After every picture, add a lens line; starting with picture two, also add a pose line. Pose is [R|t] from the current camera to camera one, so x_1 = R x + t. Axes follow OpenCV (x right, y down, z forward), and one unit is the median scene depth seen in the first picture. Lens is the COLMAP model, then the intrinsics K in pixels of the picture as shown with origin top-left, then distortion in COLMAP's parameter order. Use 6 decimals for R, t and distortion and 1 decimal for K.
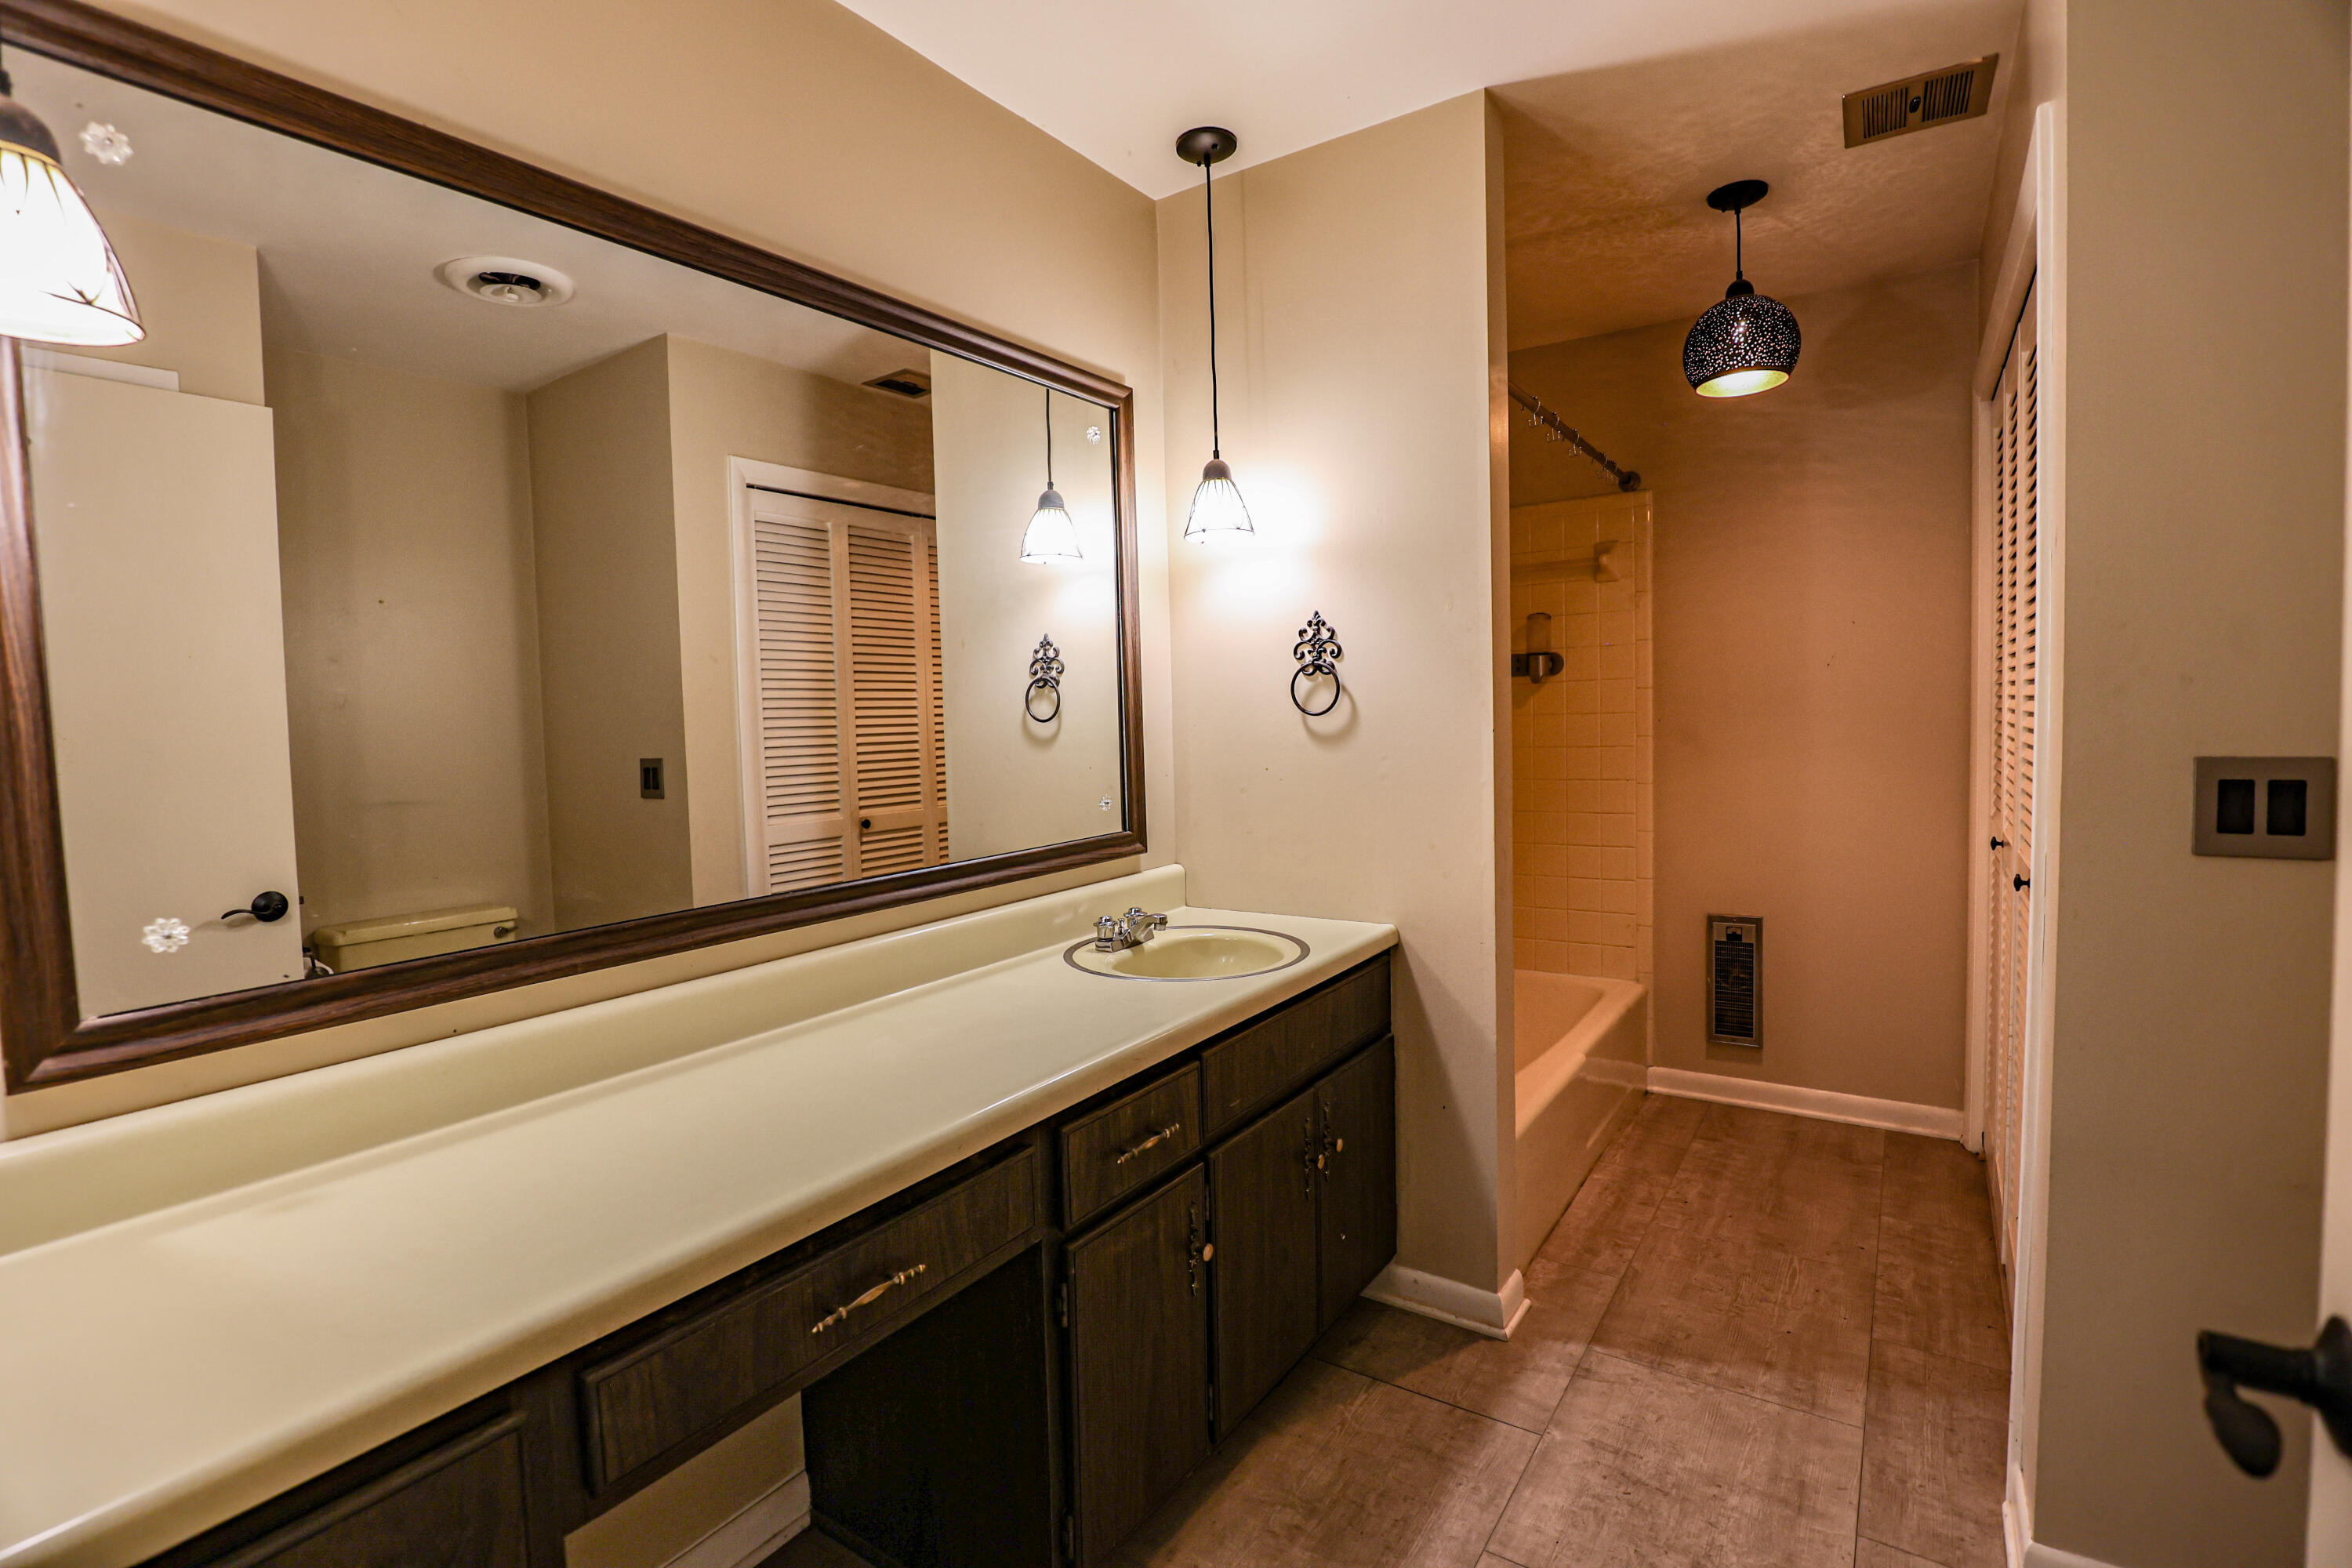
lens RADIAL K [[1091.1, 0, 1176.5], [0, 1091.1, 778.2], [0, 0, 1]] dist [-0.028116, 0.000256]
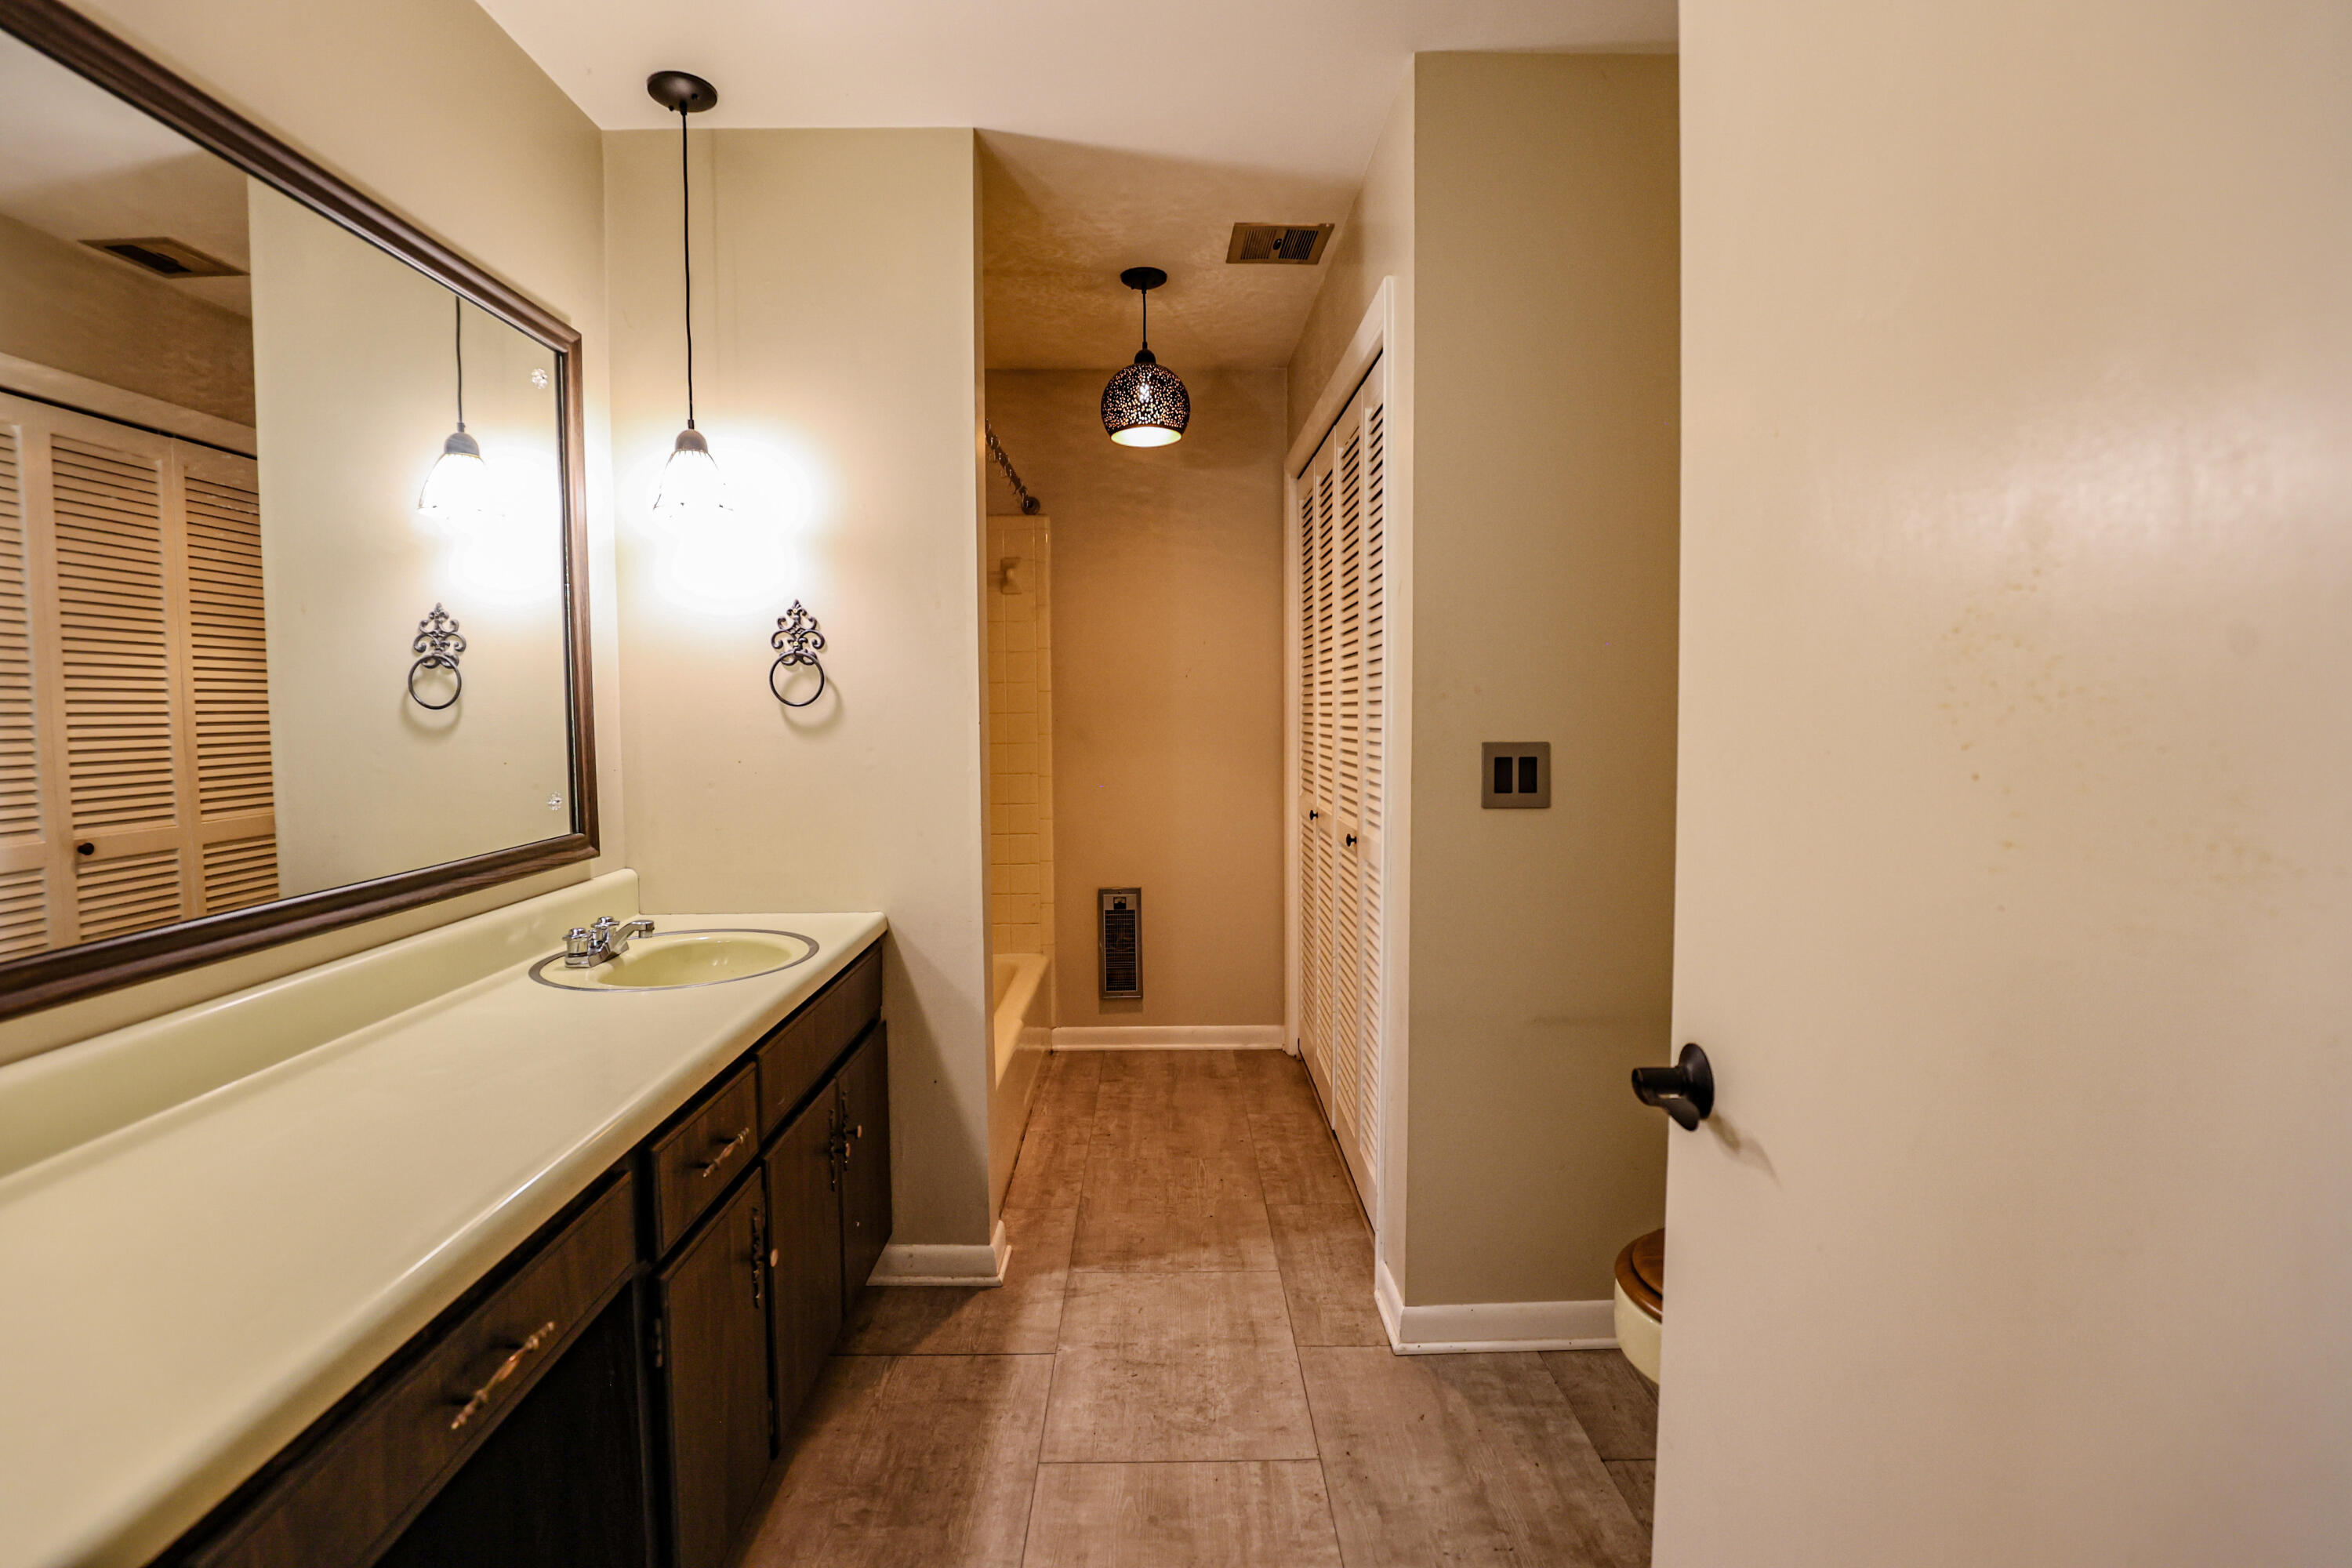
lens RADIAL K [[1091.1, 0, 1176.5], [0, 1091.1, 778.2], [0, 0, 1]] dist [-0.028116, 0.000256]
pose [[0.812624, -0.014922, 0.582598, -0.165035], [0.018483, 0.999829, -0.000173, 0.013547], [-0.582496, 0.010909, 0.812761, 0.006718]]
